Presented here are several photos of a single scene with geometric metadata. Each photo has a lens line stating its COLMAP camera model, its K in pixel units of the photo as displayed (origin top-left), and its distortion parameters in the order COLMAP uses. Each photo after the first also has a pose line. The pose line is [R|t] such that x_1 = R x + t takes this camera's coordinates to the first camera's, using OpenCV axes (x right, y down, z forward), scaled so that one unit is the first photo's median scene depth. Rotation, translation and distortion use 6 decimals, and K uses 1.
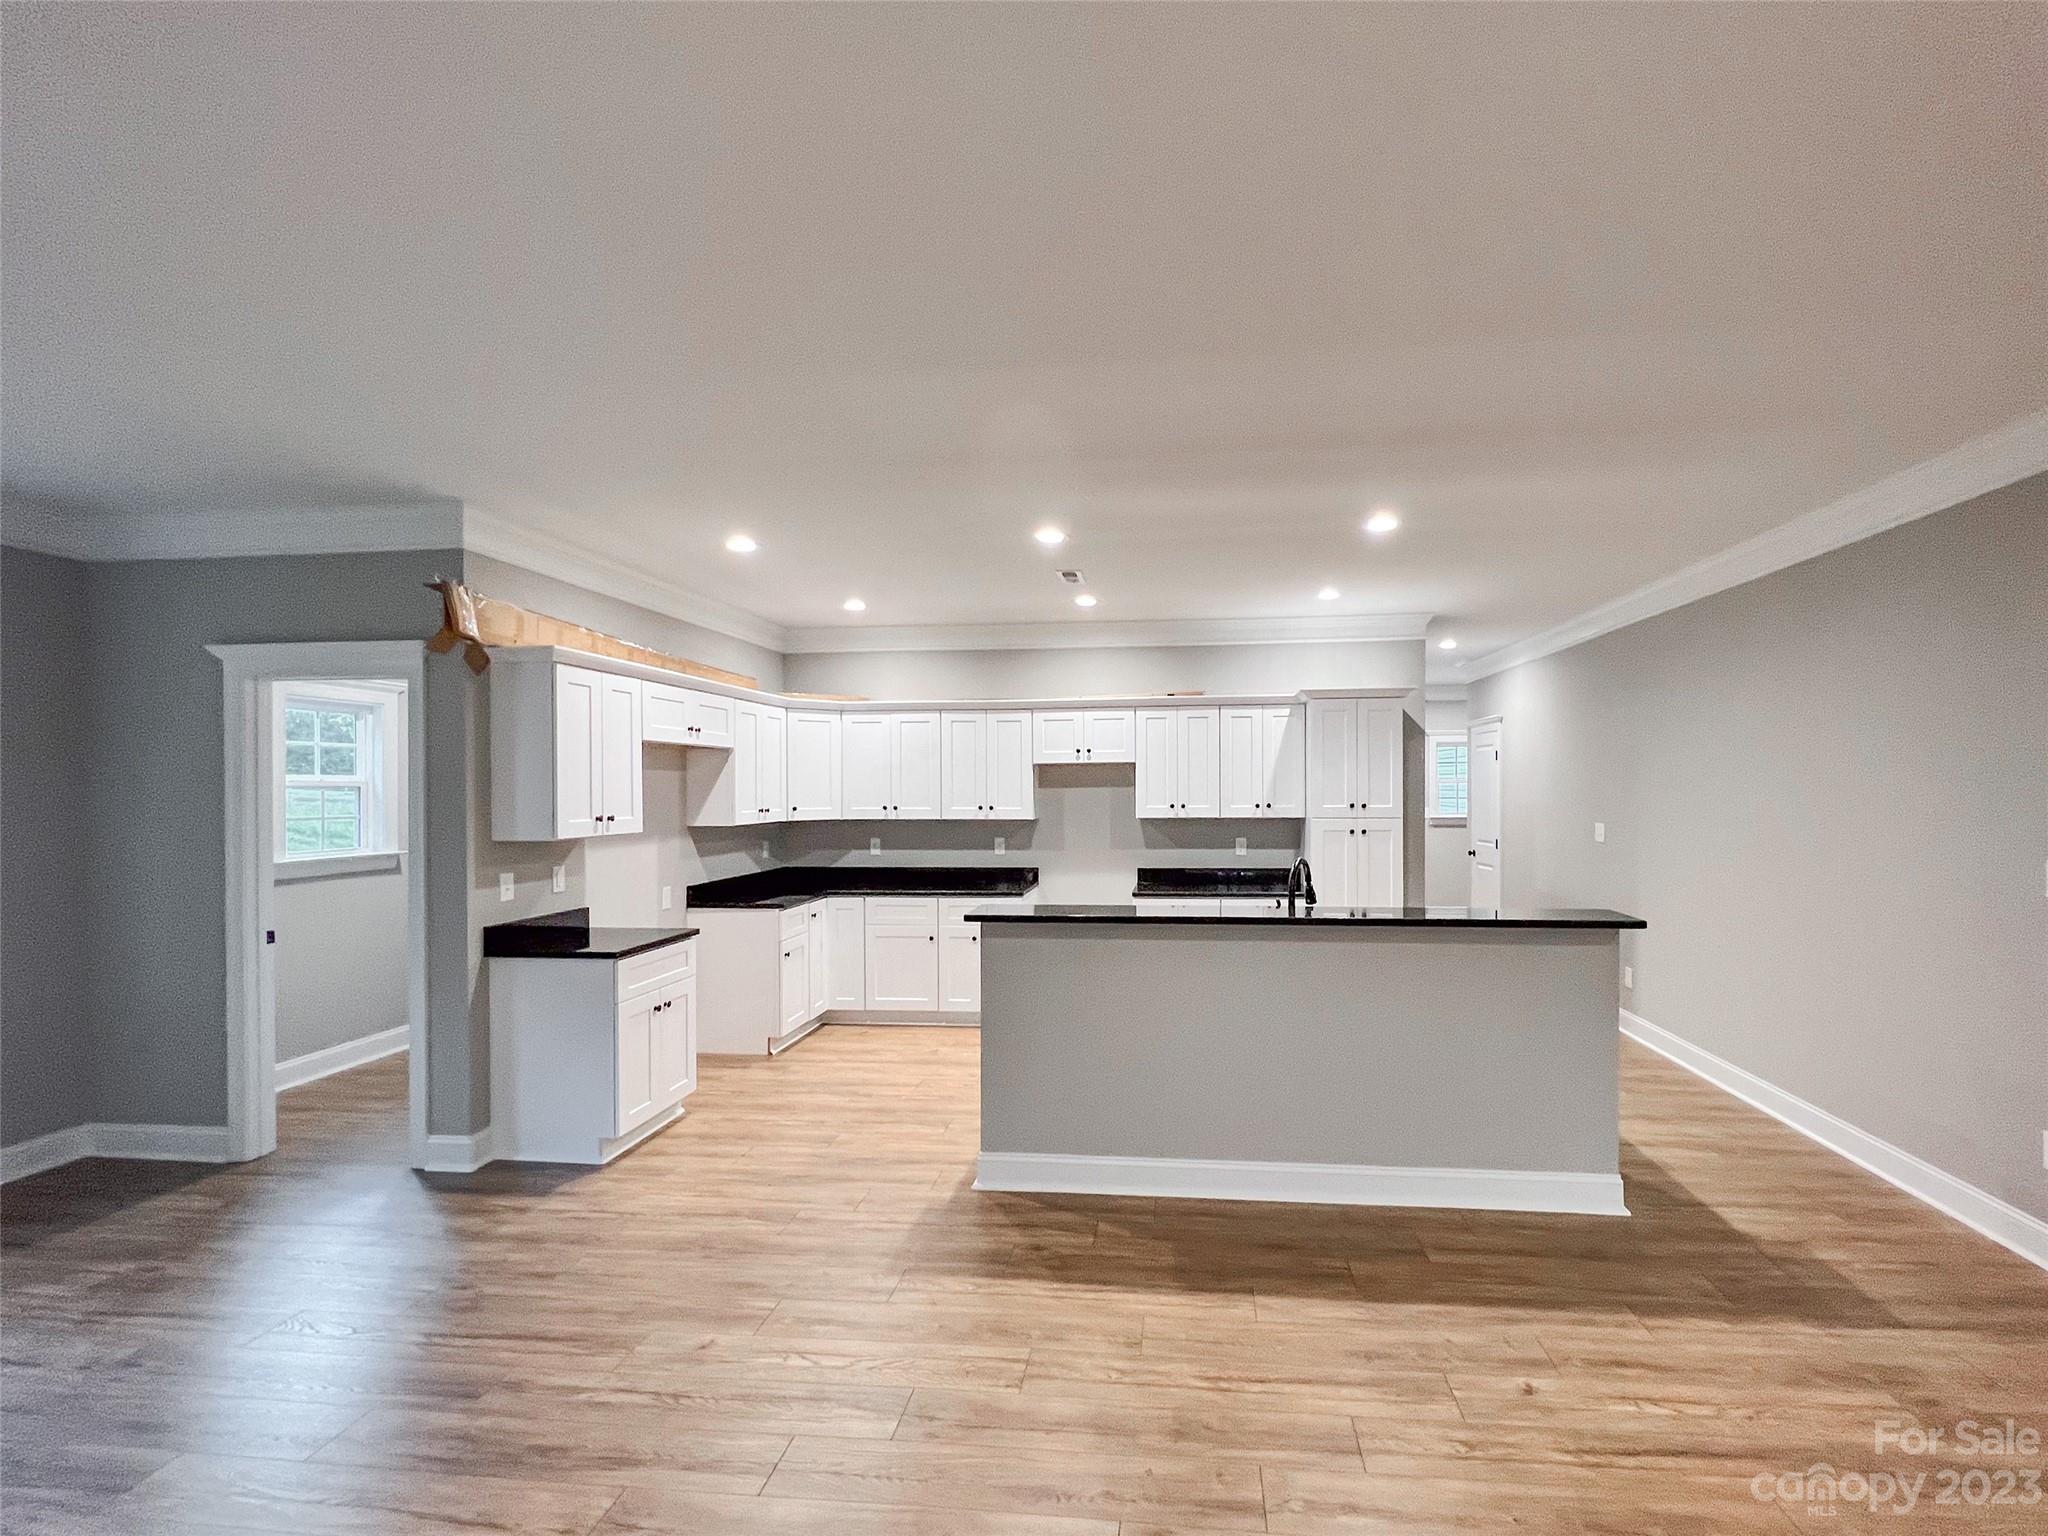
lens RADIAL K [[866.3, 0, 1023.9], [0, 866.3, 804.2], [0, 0, 1]] dist [-0.004614, -0.000630]
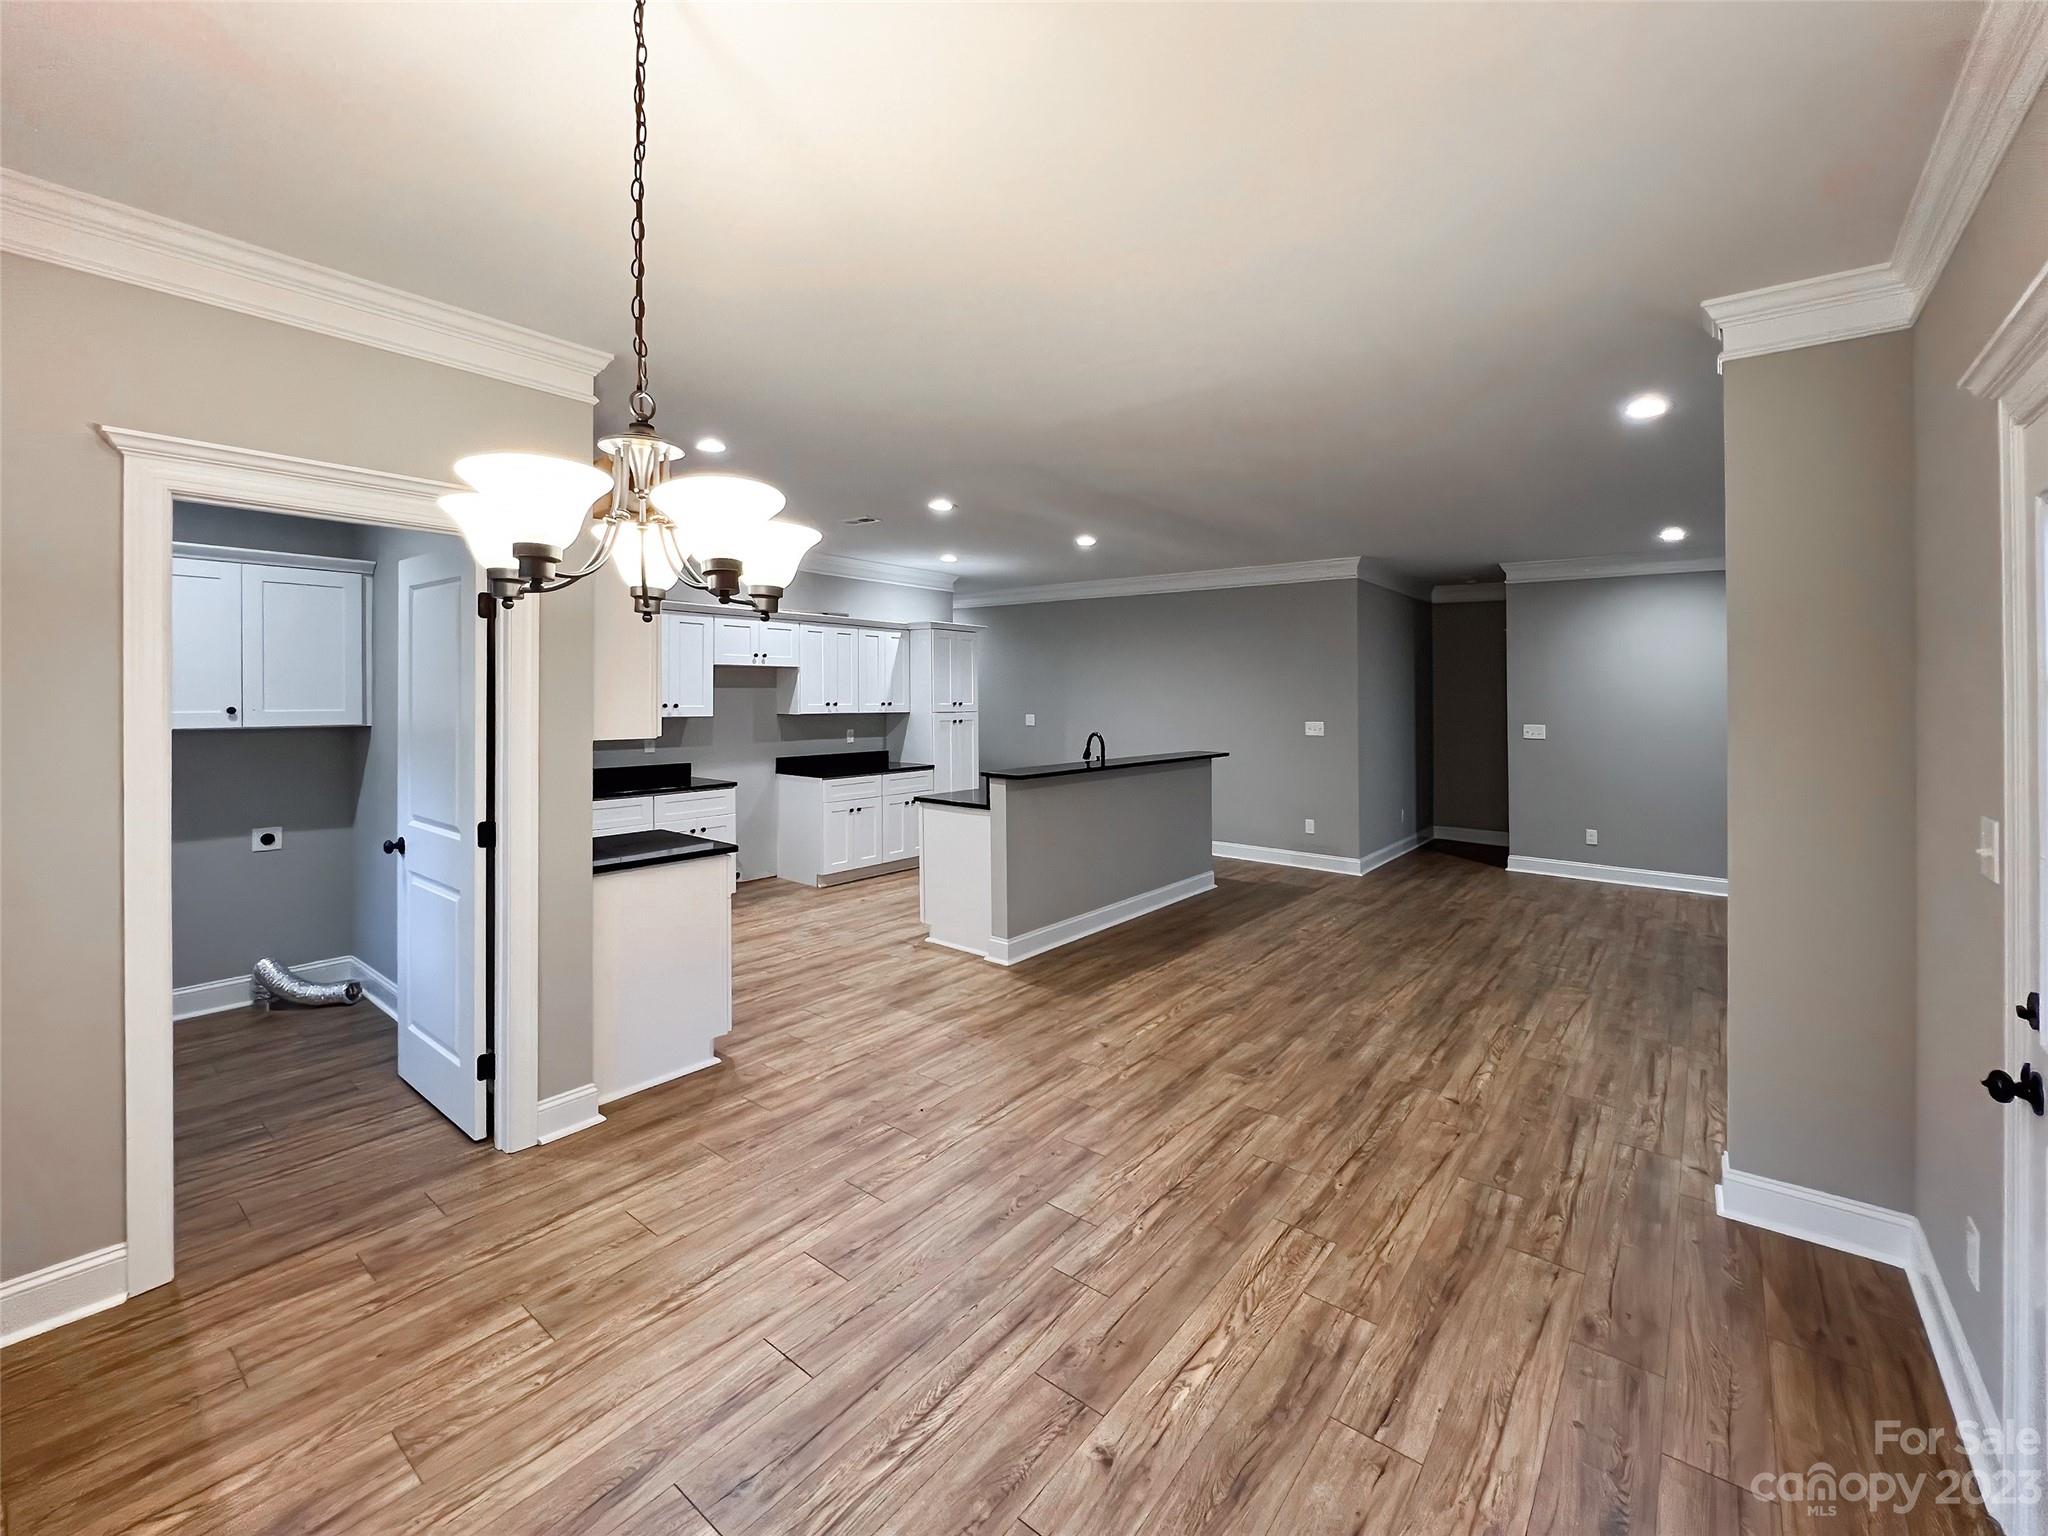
lens RADIAL K [[829.2, 0, 1023.6], [0, 829.2, 702.2], [0, 0, 1]] dist [0.001277, 0.000093]
pose [[0.564433, 0.002444, 0.825475, -0.977816], [0.003485, 0.999980, -0.005344, 0.009911], [-0.825471, 0.005894, 0.564413, 0.160030]]
